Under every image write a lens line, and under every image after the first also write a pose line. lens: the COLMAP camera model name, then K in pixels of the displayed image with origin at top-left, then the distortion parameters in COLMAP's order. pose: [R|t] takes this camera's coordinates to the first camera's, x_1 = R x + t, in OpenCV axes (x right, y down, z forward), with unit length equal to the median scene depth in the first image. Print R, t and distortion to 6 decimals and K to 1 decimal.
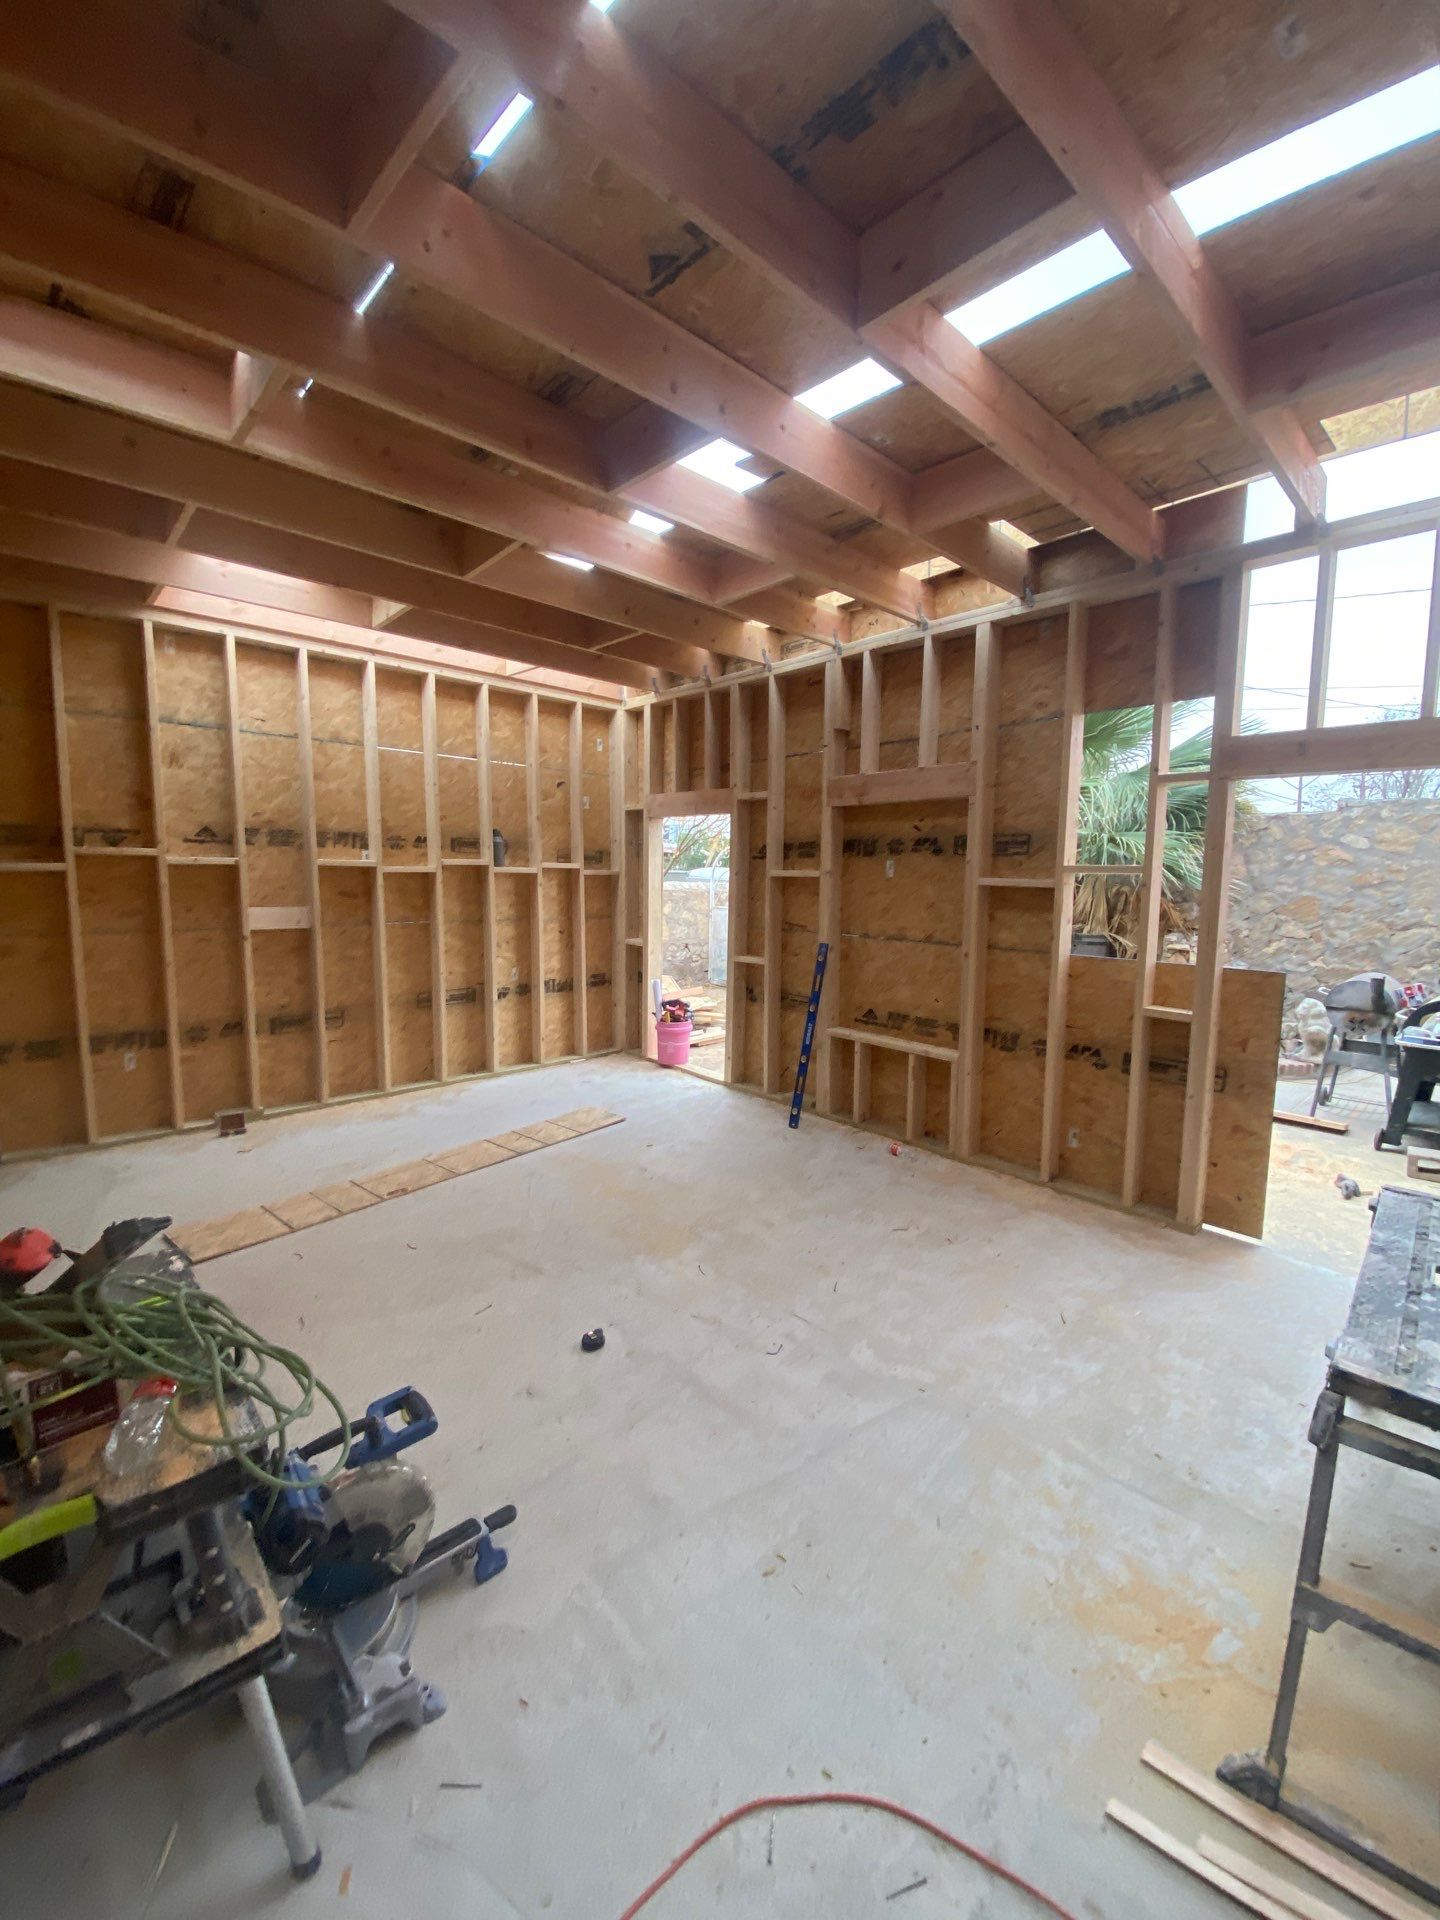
lens RADIAL K [[779.5, 0, 715.4], [0, 779.5, 962.1], [0, 0, 1]] dist [0.013057, -0.000267]
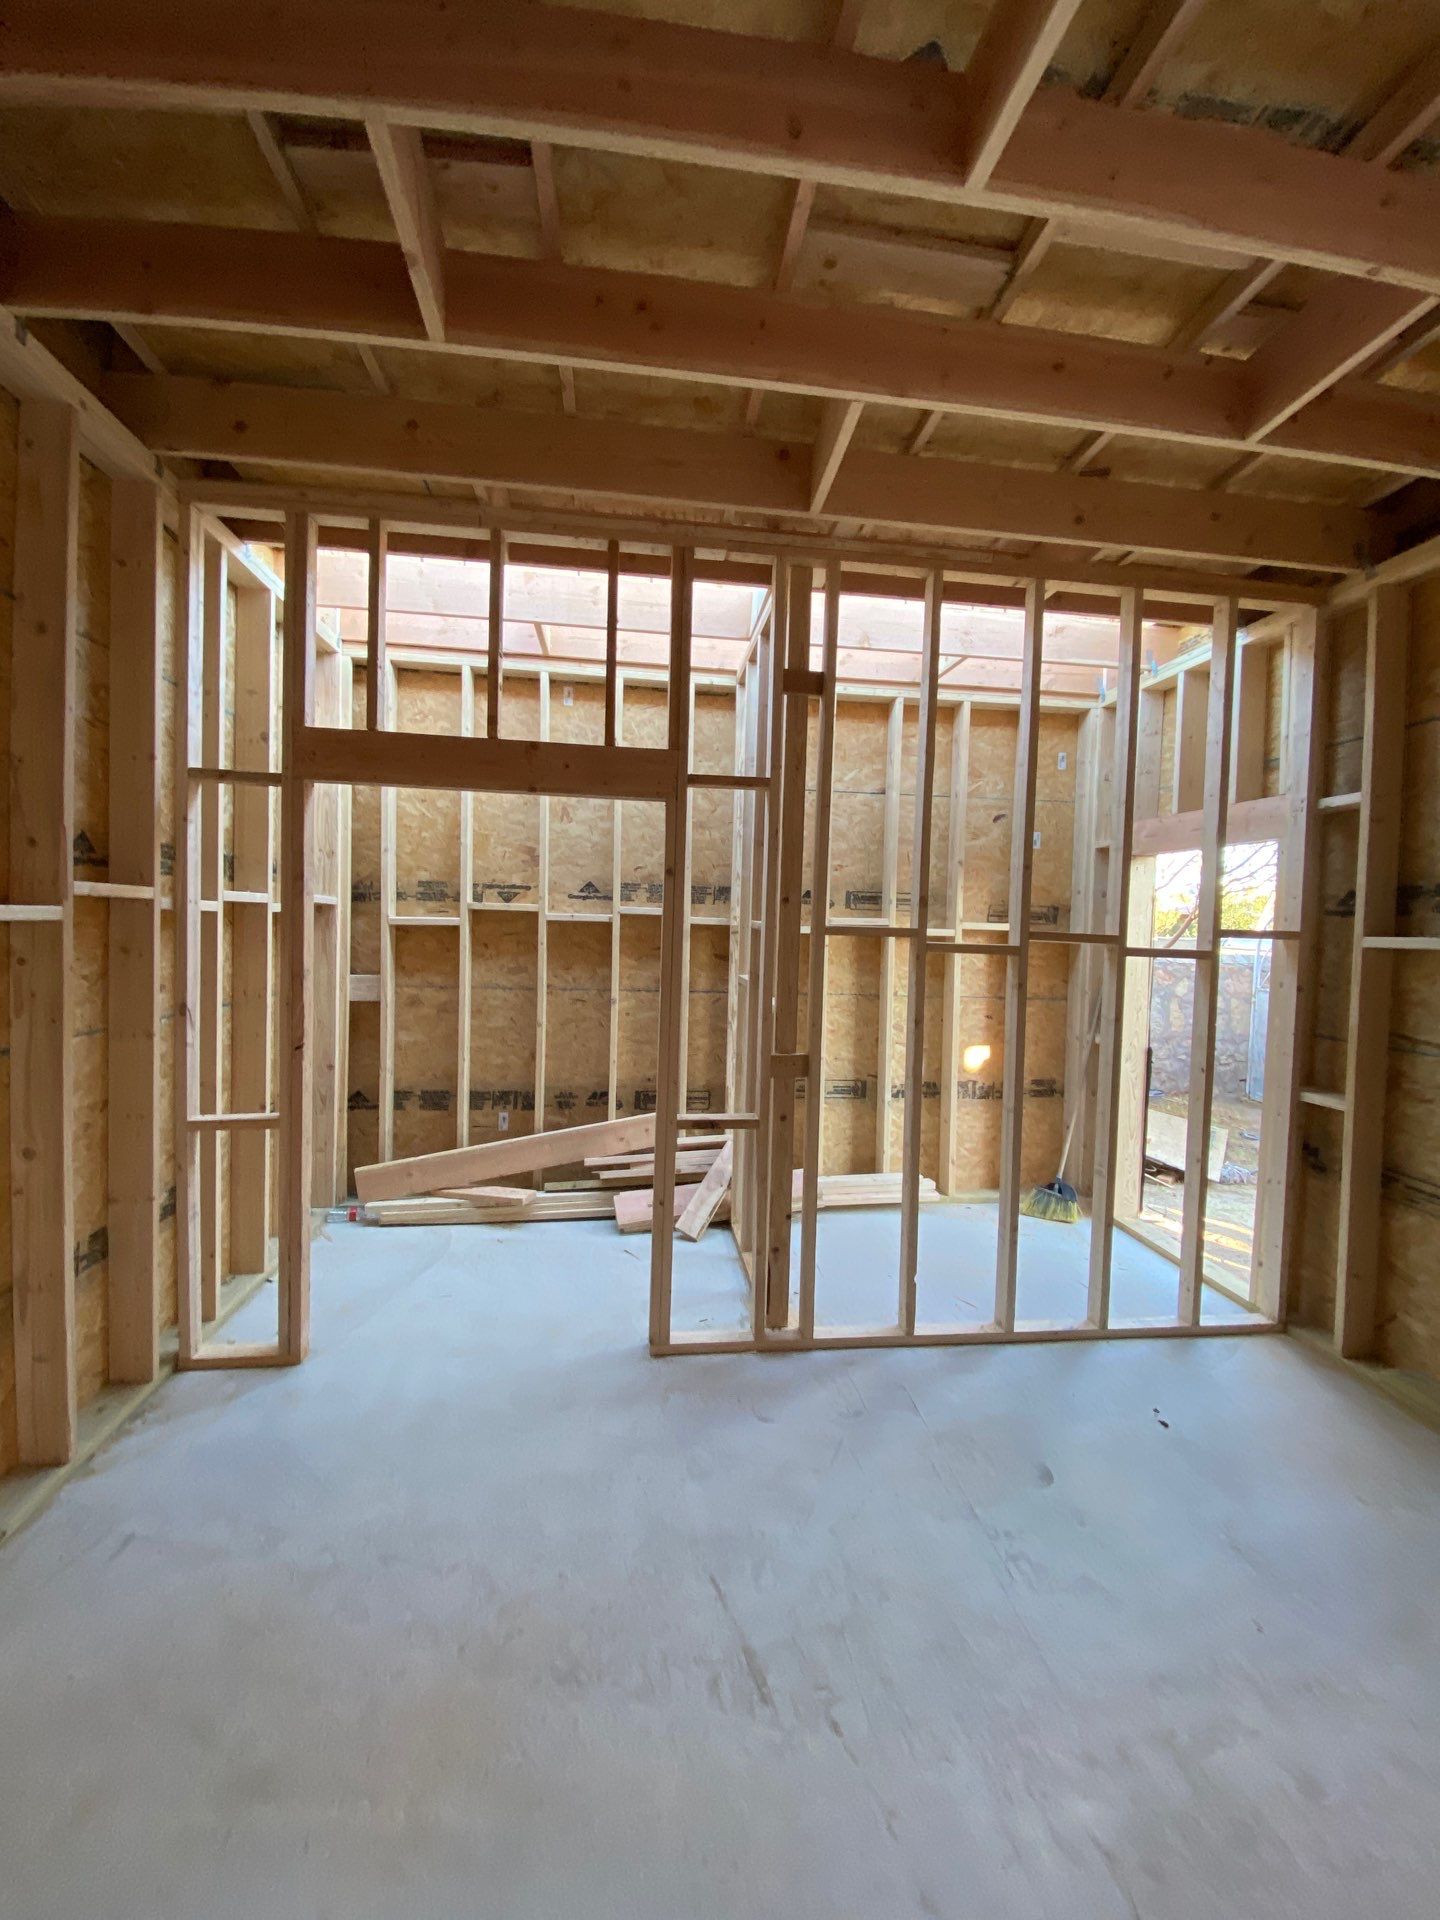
lens RADIAL K [[779.5, 0, 713.7], [0, 779.5, 968.4], [0, 0, 1]] dist [0.013057, -0.000267]
pose [[0.811816, 0.036149, -0.582793, 0.023498], [-0.082452, 0.995178, -0.053126, -0.029883], [0.578062, 0.091181, 0.810882, 0.317747]]
